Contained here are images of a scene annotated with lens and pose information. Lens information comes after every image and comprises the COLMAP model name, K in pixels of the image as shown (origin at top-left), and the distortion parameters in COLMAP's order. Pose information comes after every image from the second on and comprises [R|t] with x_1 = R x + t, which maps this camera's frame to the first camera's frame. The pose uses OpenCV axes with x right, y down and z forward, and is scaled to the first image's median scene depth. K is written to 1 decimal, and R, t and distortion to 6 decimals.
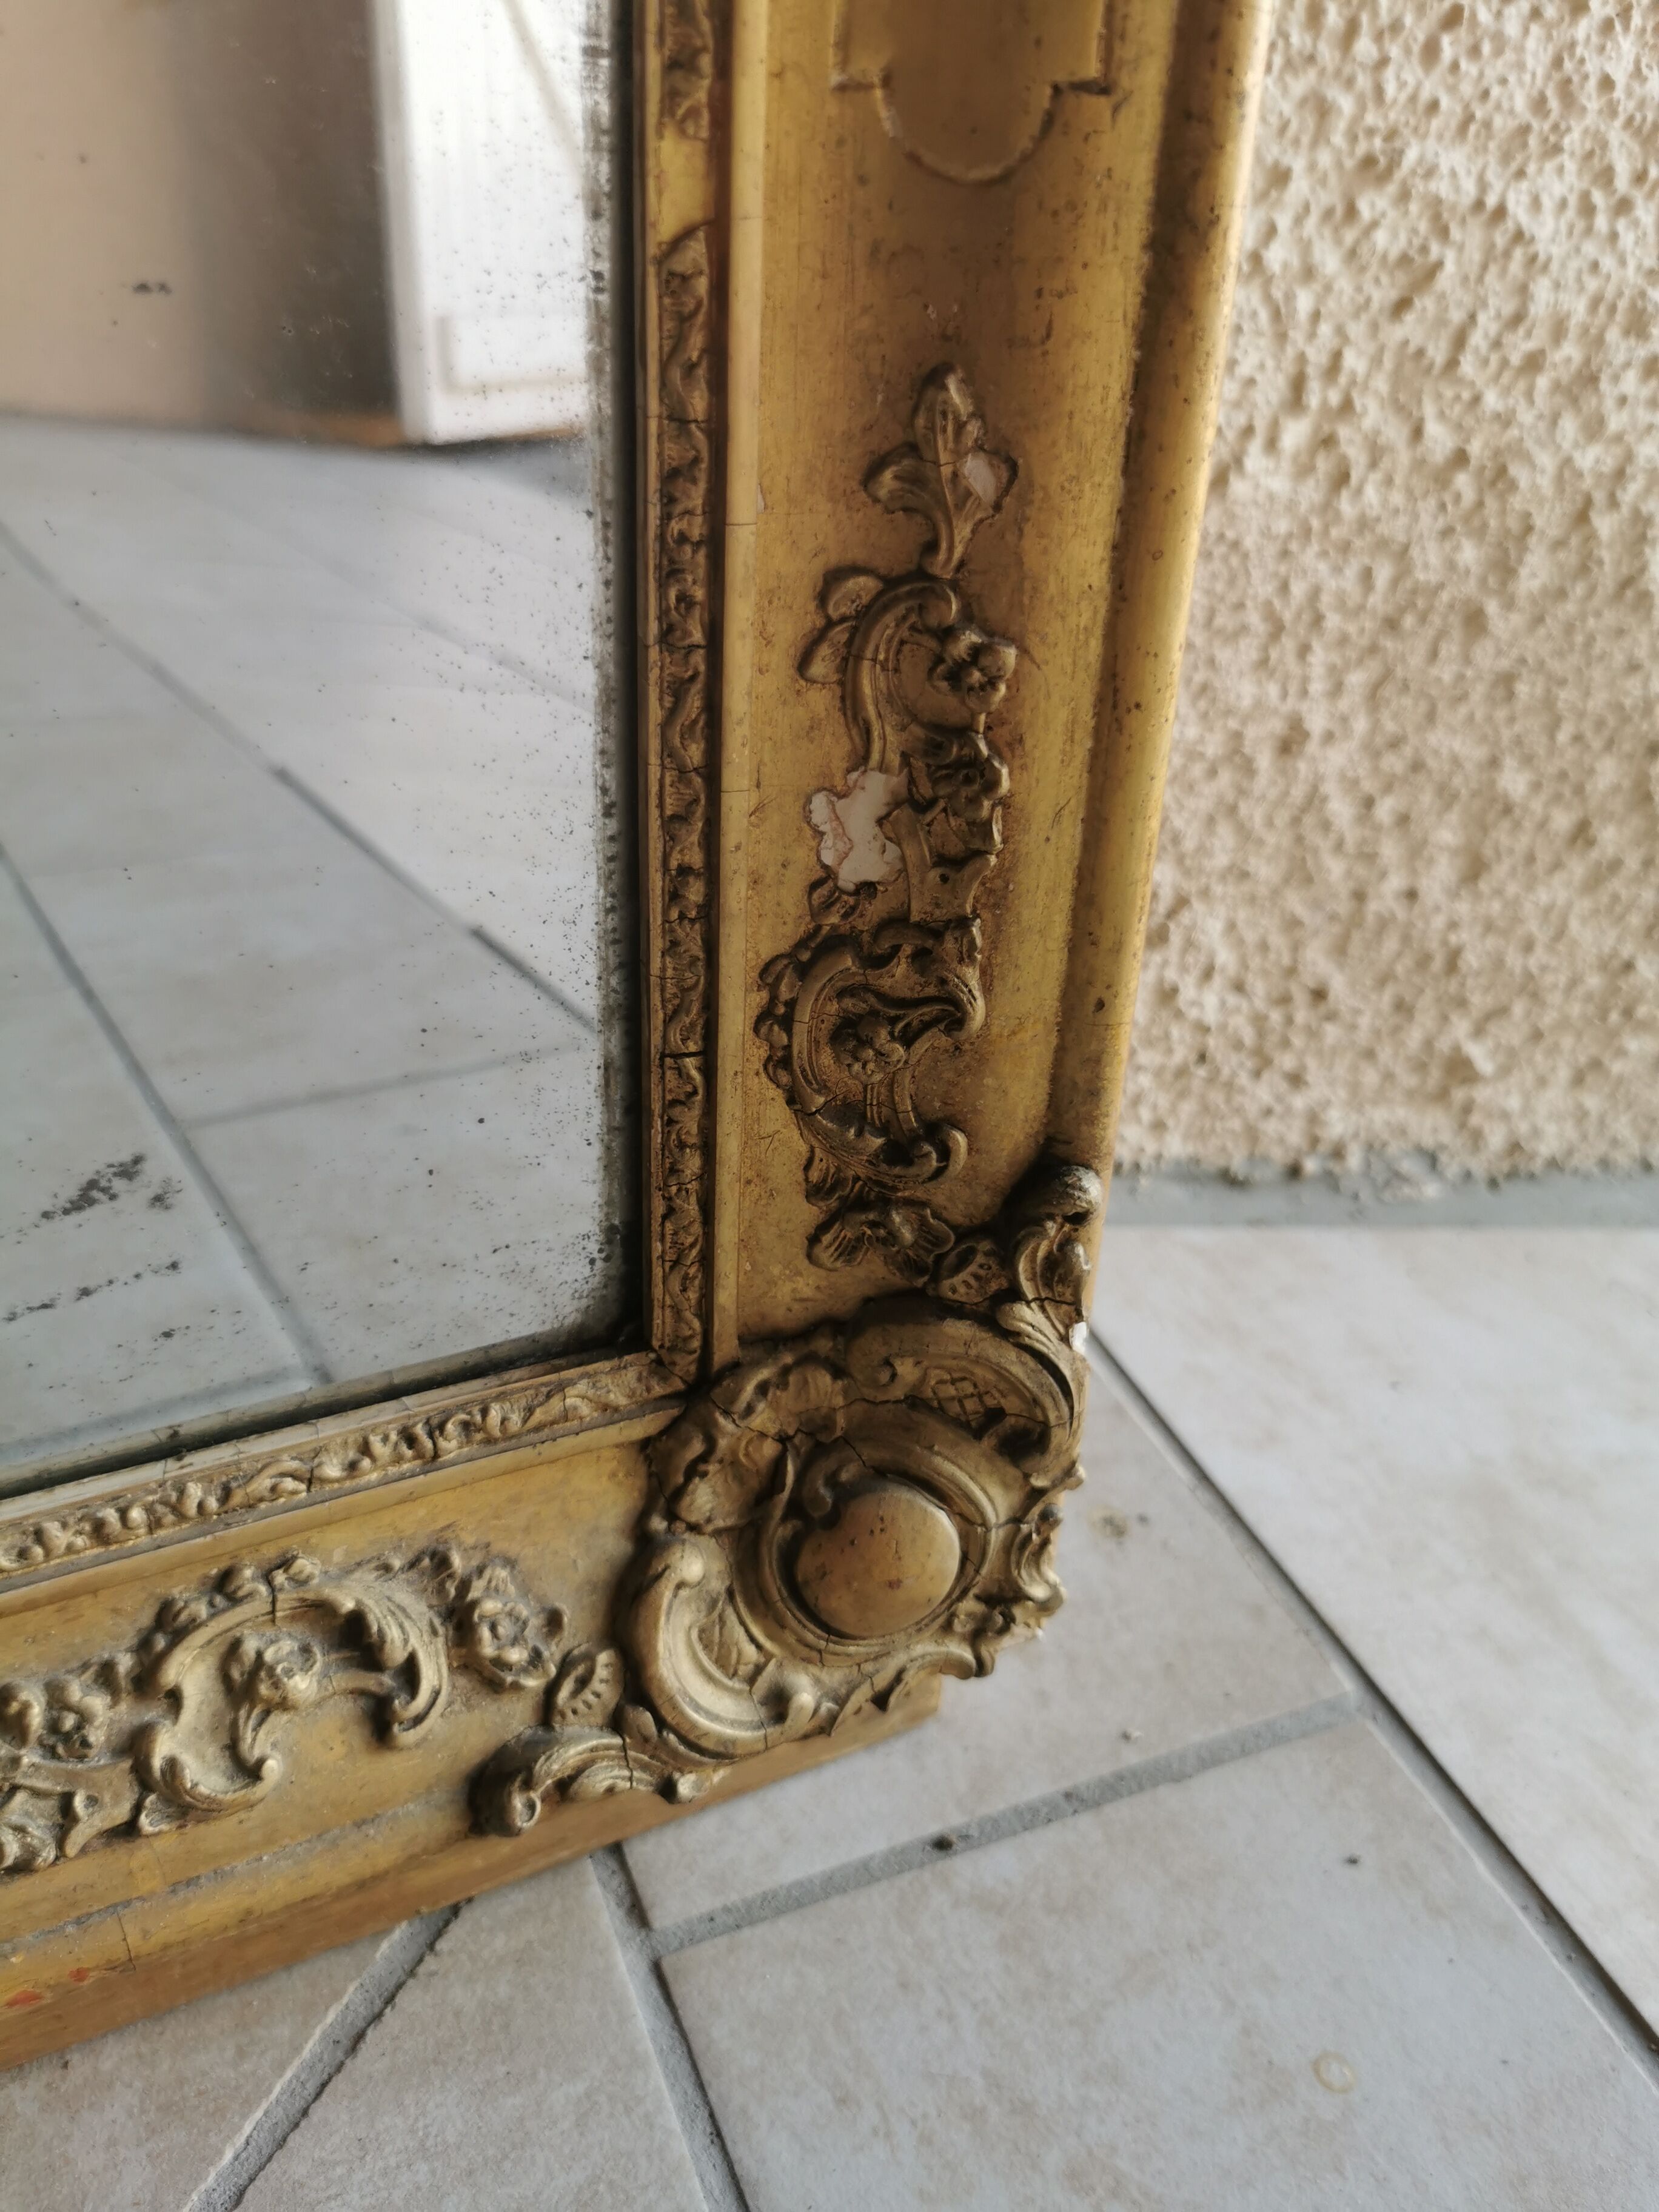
lens RADIAL K [[1743.5, 0, 829.5], [0, 1743.5, 1106.0], [0, 0, 1]] dist [0.000585, -0.023505]
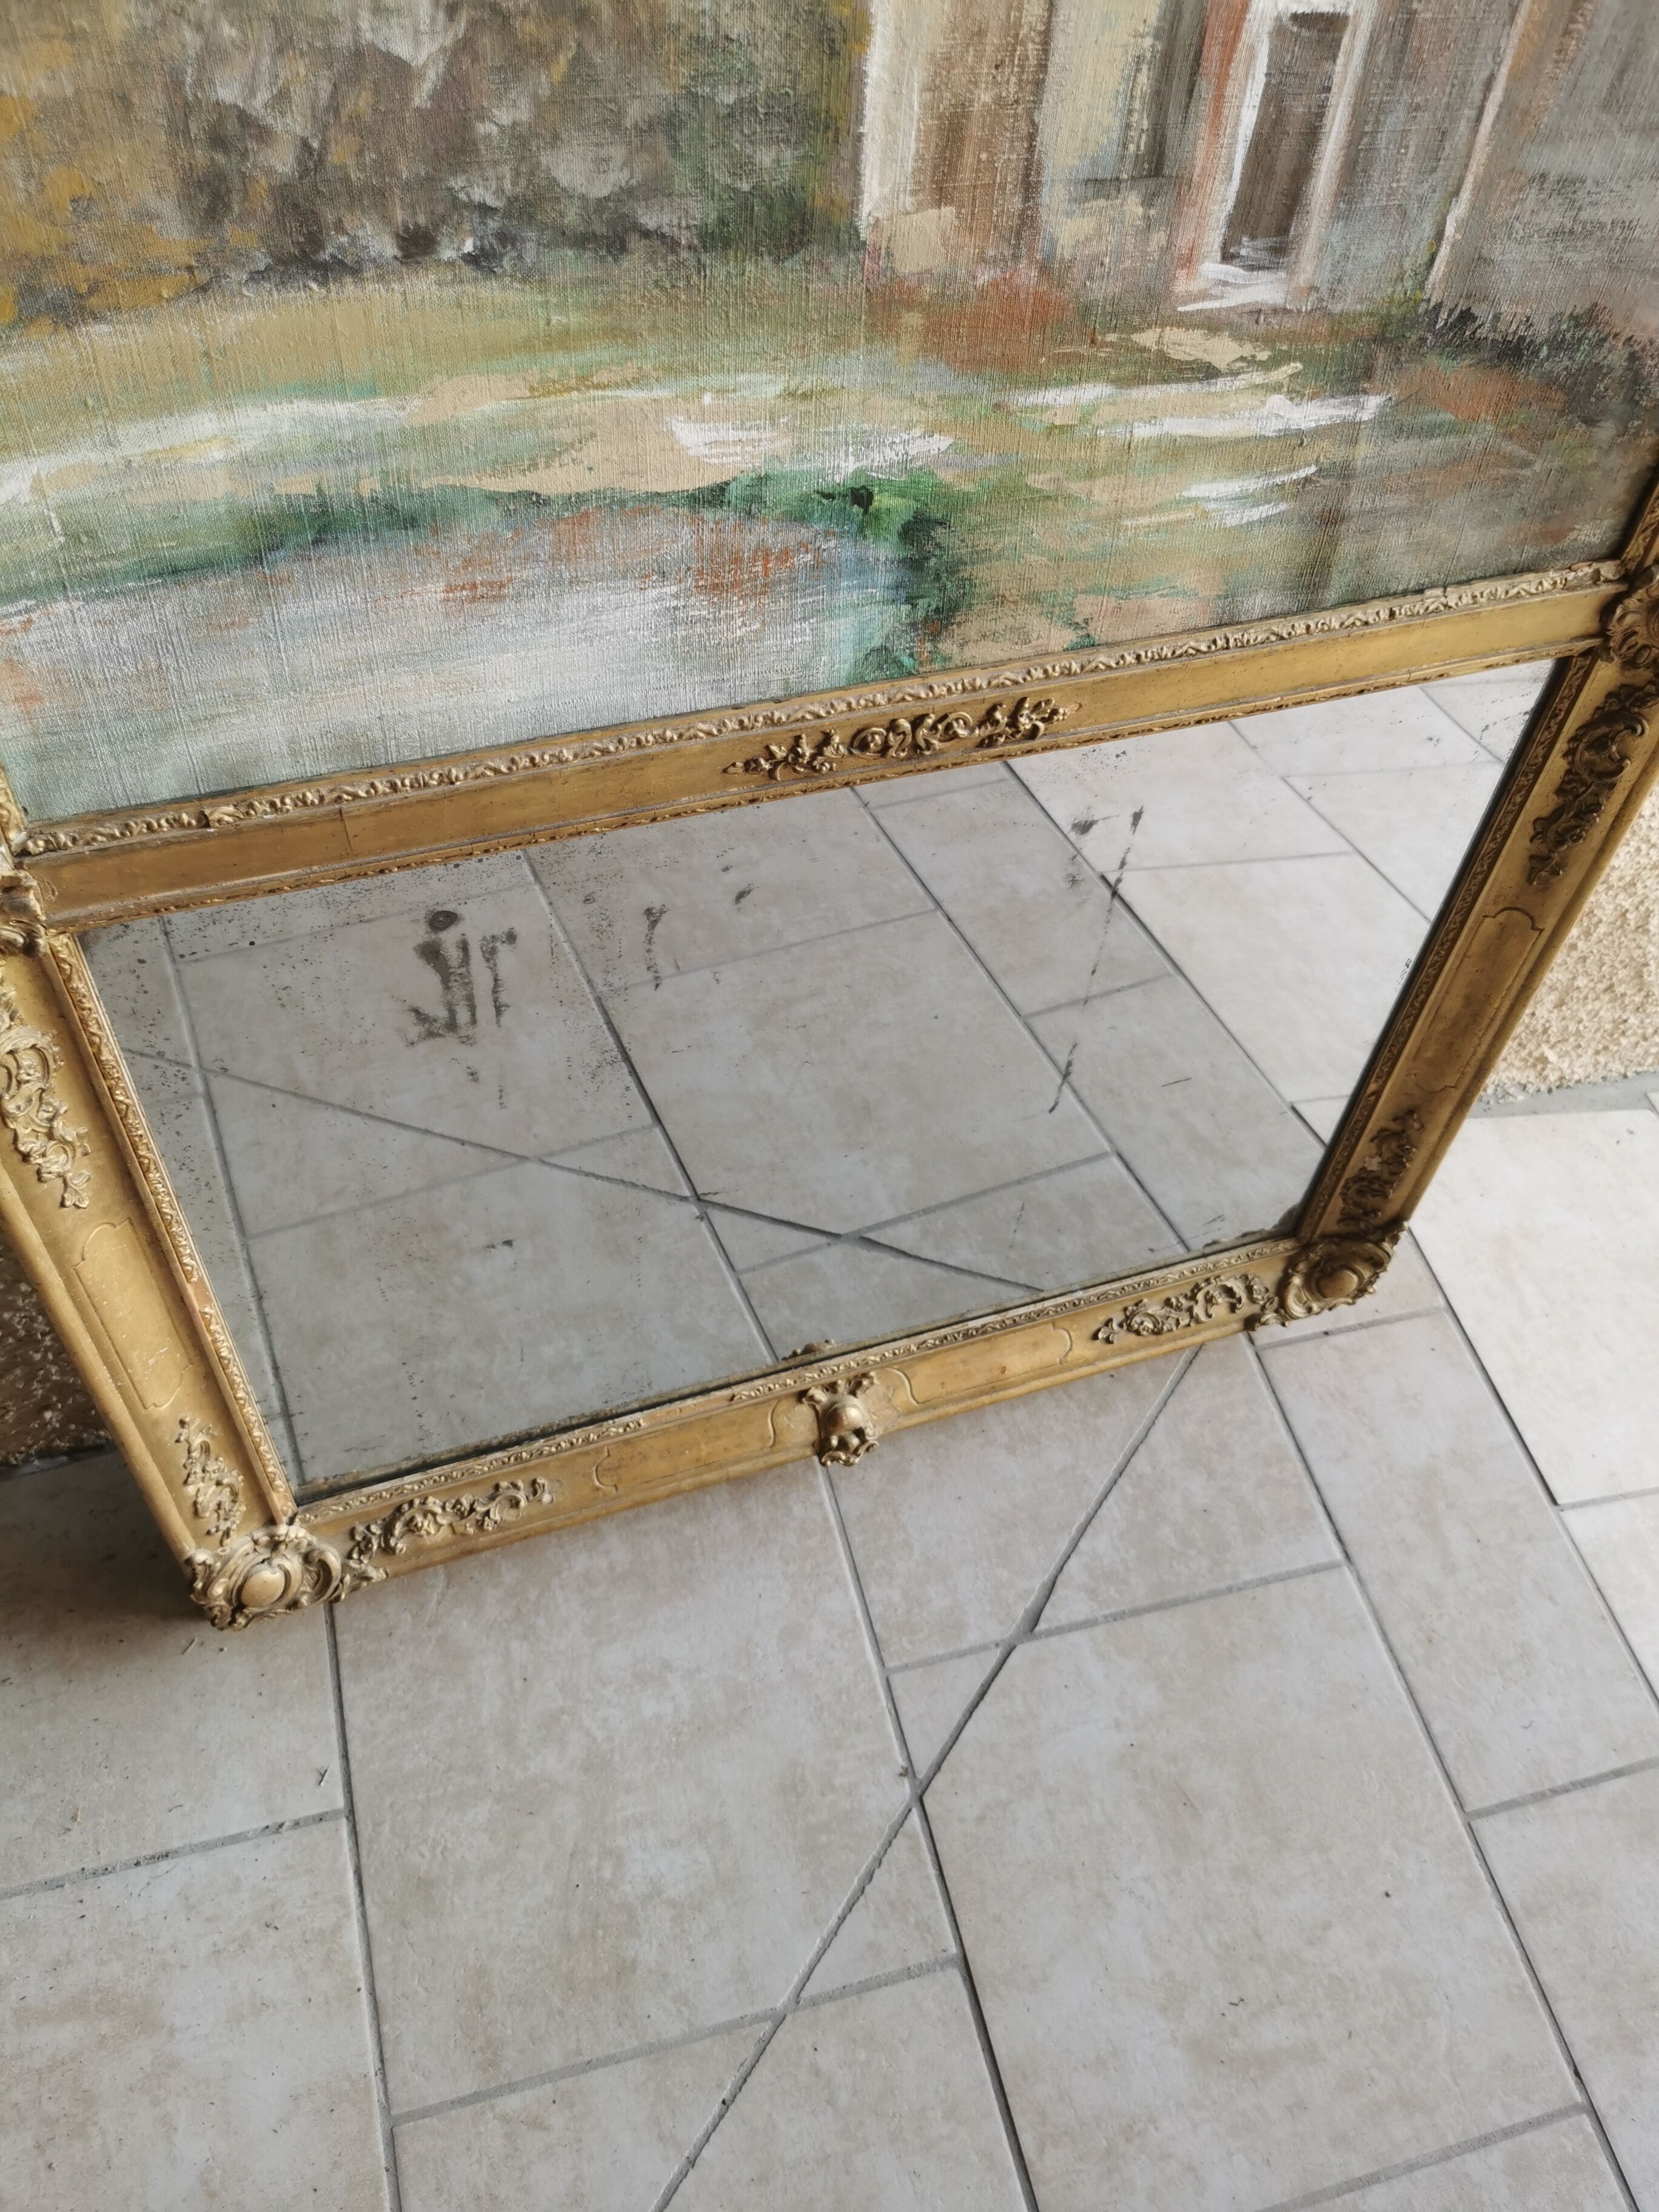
lens RADIAL K [[1695.8, 0, 829.5], [0, 1695.8, 1106.0], [0, 0, 1]] dist [0.072280, -0.124482]
pose [[0.990808, 0.113828, -0.073096, -0.990113], [-0.079138, 0.925964, 0.369227, -1.661392], [0.109713, -0.360048, 0.926460, -3.006878]]
